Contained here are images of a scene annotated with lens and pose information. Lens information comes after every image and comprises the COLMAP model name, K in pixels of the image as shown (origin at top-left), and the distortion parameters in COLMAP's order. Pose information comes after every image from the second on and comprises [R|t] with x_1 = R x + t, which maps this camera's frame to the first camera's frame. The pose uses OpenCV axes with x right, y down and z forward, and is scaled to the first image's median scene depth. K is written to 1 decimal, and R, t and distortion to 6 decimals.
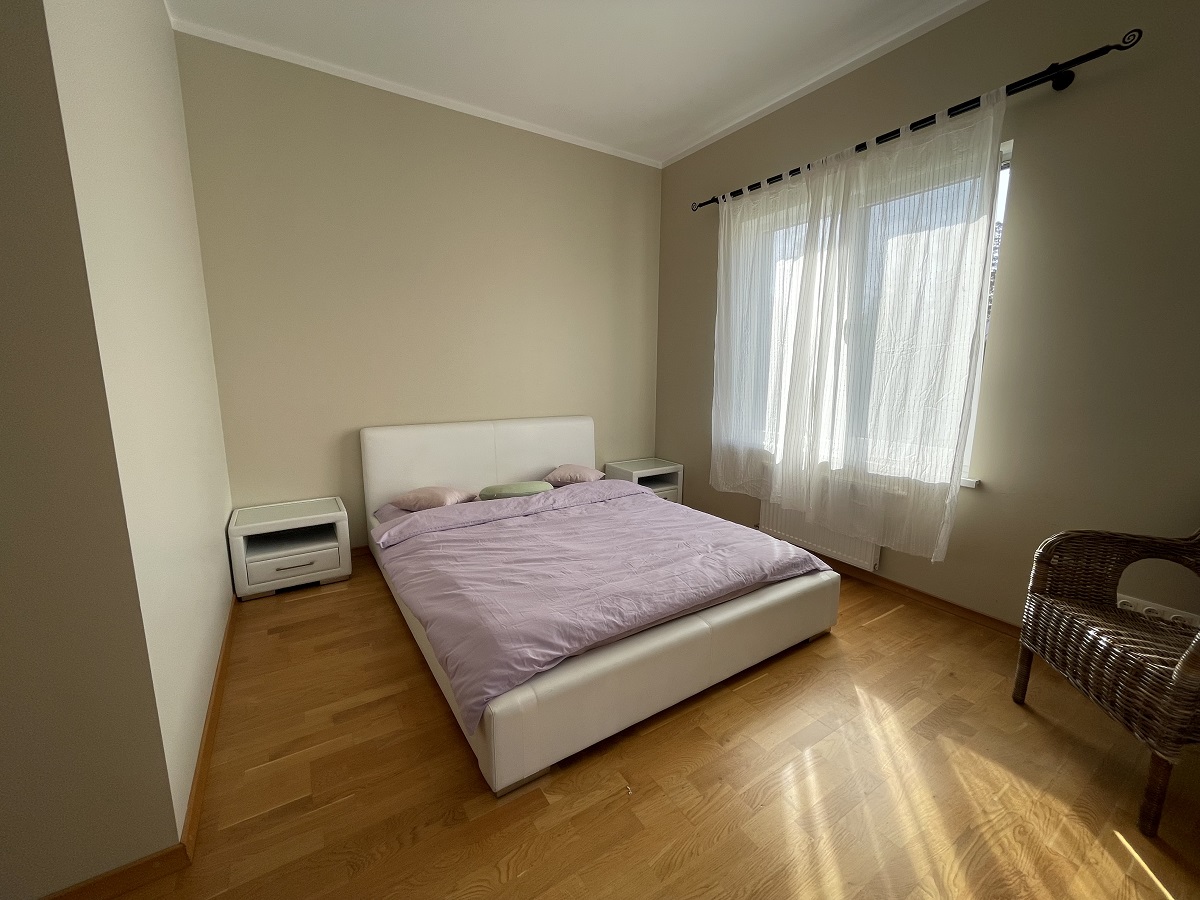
lens RADIAL K [[485.6, 0, 600.0], [0, 485.6, 450.0], [0, 0, 1]] dist [-0.004536, -0.000313]
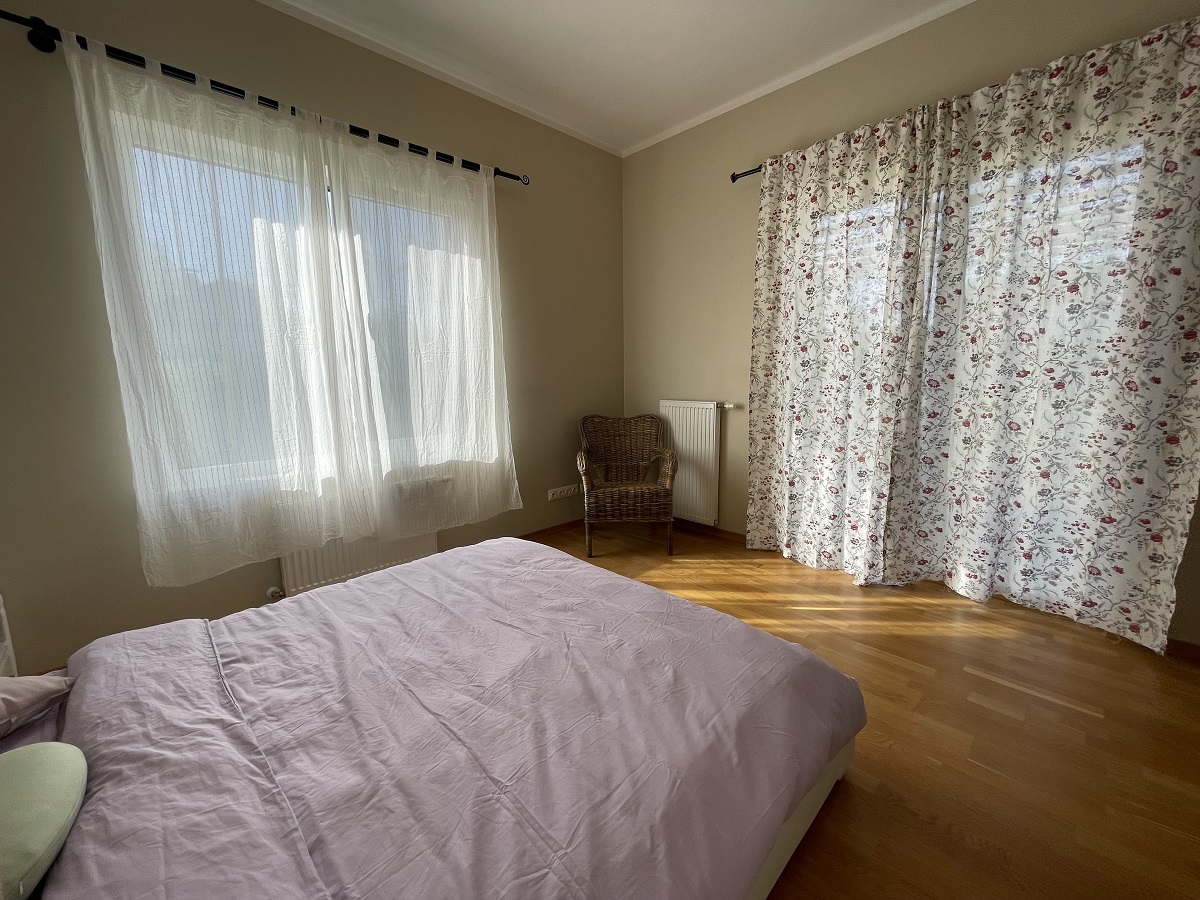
lens RADIAL K [[485.6, 0, 600.0], [0, 485.6, 450.0], [0, 0, 1]] dist [-0.004536, -0.000313]
pose [[-0.206885, -0.157431, 0.965616, -0.534003], [0.174854, 0.965129, 0.194815, -0.128445], [-0.962613, 0.209146, -0.172143, 0.810567]]
